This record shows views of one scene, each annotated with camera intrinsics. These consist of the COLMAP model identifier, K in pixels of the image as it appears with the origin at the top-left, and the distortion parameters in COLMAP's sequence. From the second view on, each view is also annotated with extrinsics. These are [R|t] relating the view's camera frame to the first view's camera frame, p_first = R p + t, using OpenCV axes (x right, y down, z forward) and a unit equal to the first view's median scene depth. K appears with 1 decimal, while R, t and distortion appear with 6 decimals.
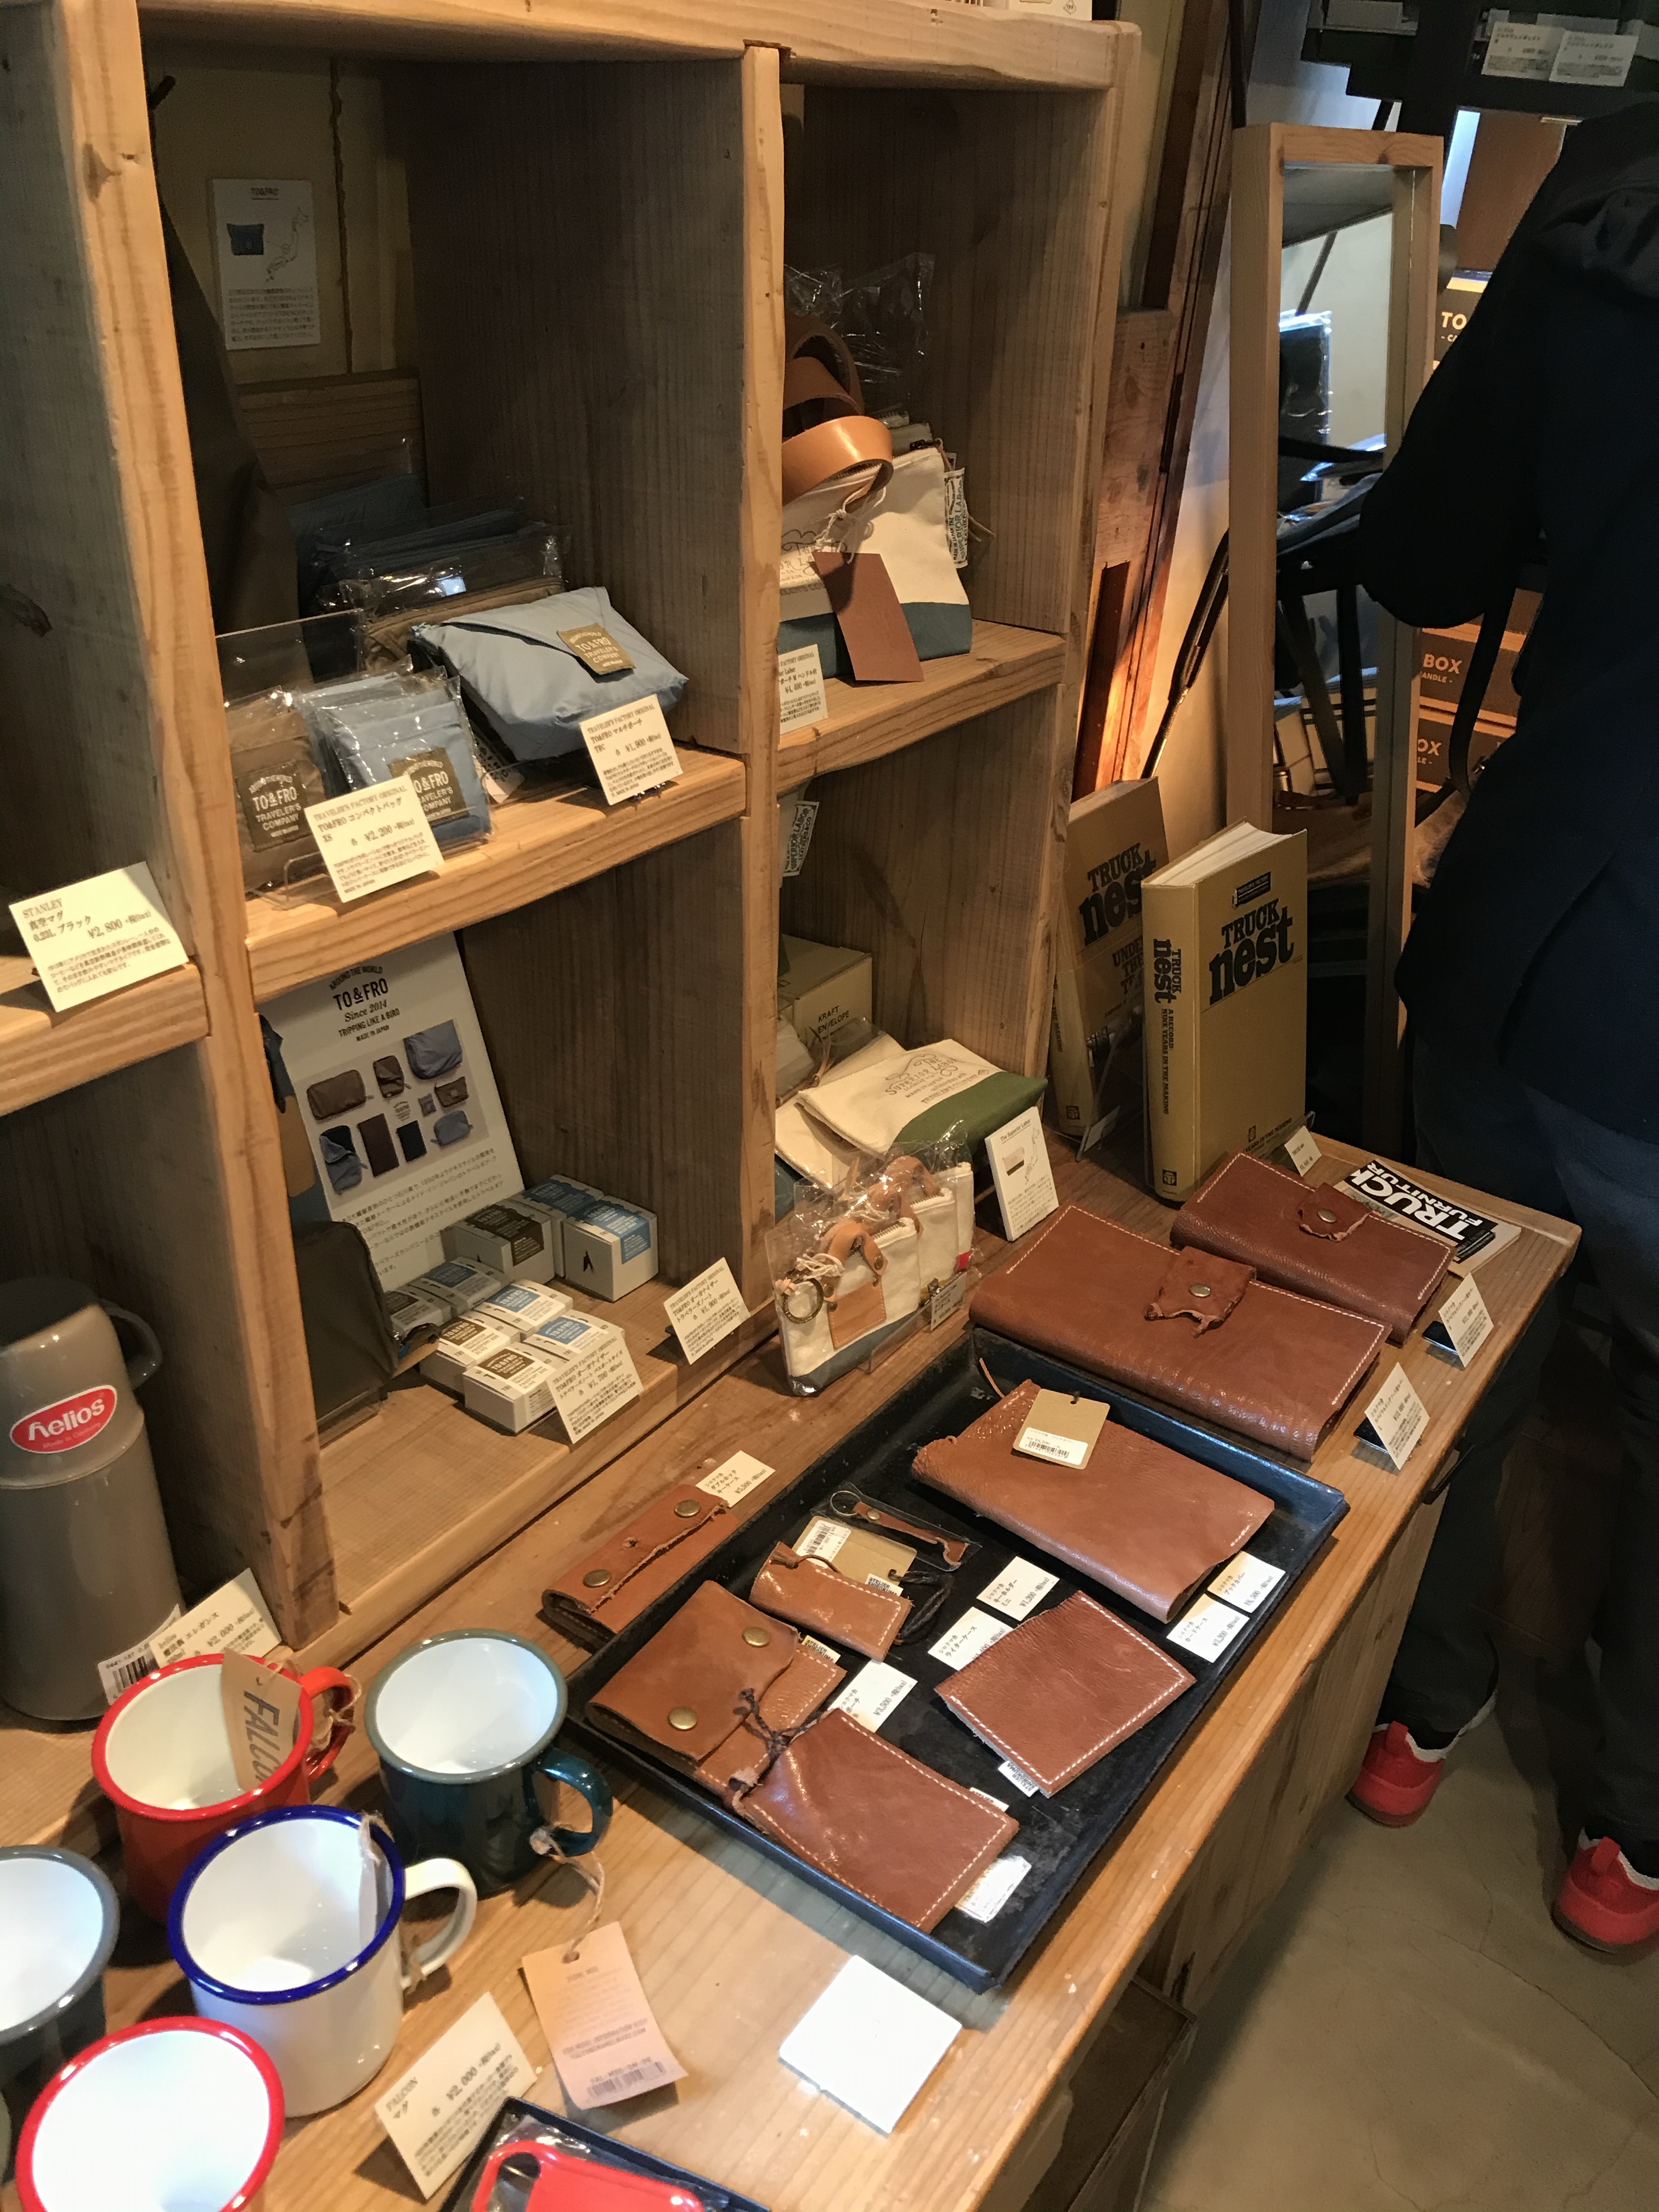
lens RADIAL K [[1861.0, 0, 829.5], [0, 1861.0, 1106.0], [0, 0, 1]] dist [0.005136, -0.001065]
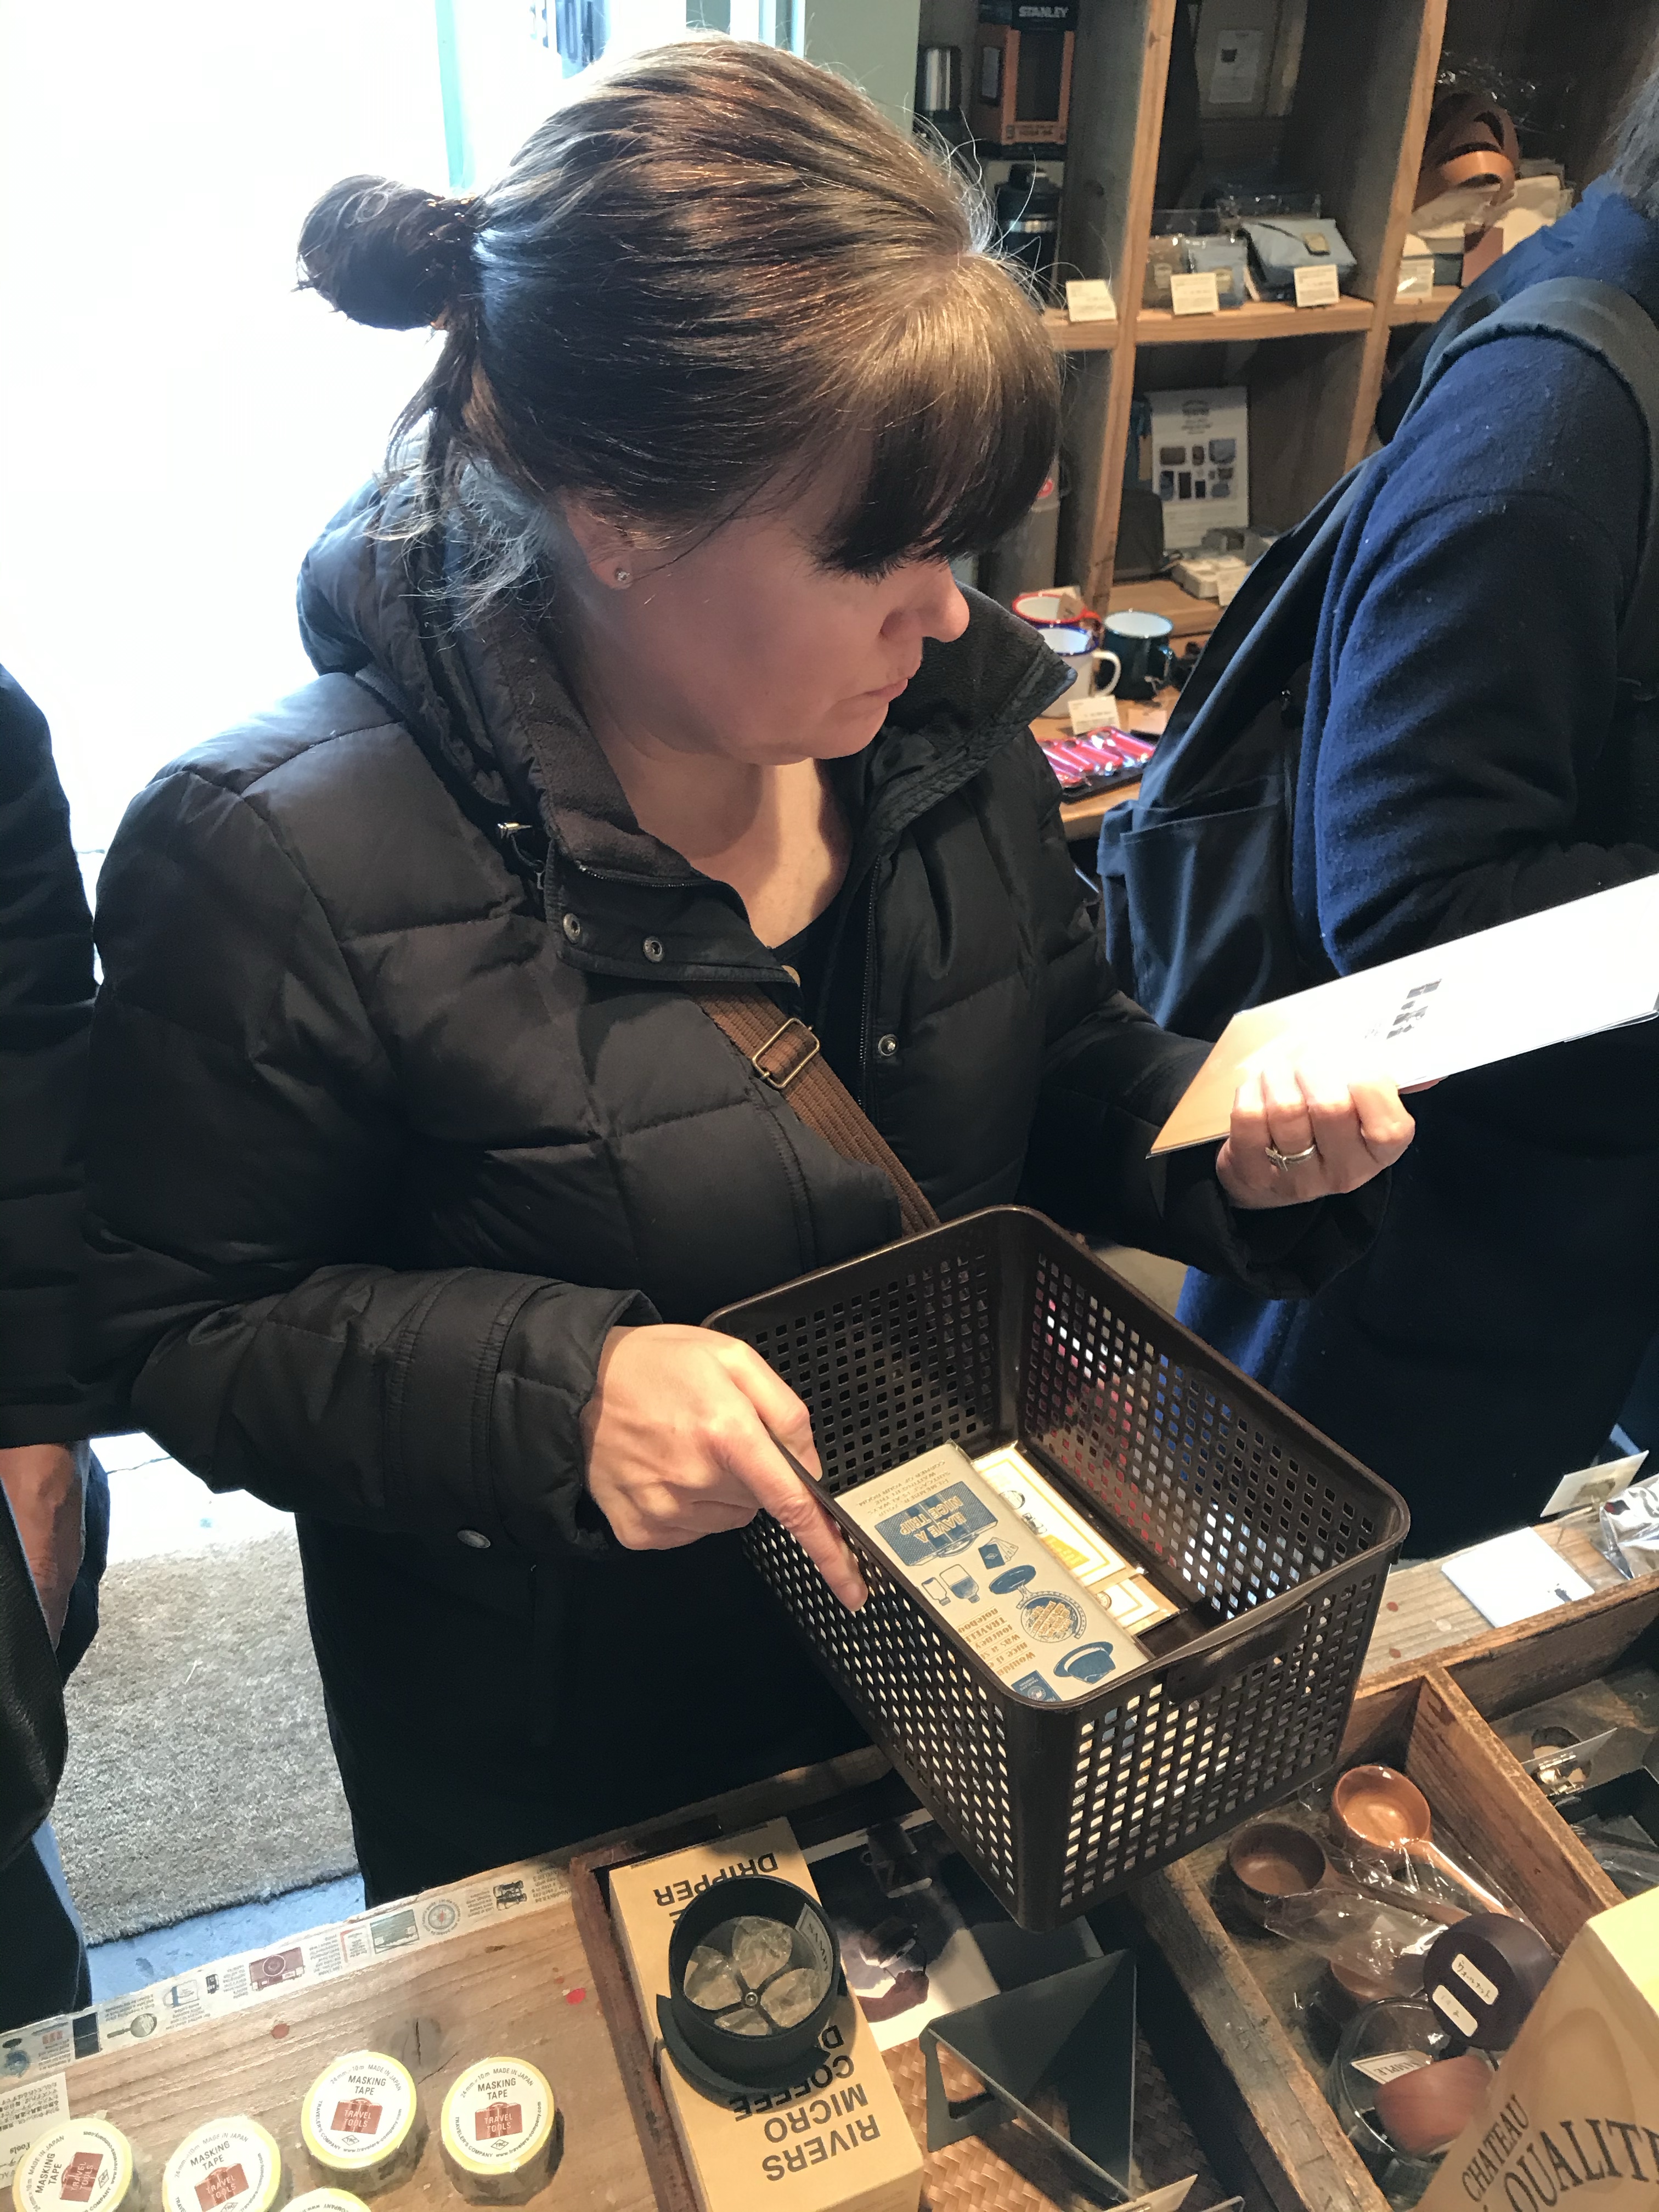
lens RADIAL K [[1756.6, 0, 829.5], [0, 1756.6, 1106.0], [0, 0, 1]] dist [0.000873, -0.002999]
pose [[0.841907, 0.303688, -0.446056, 0.679511], [-0.245940, 0.951708, 0.183753, 0.539380], [0.480319, -0.045000, 0.875939, -1.301124]]
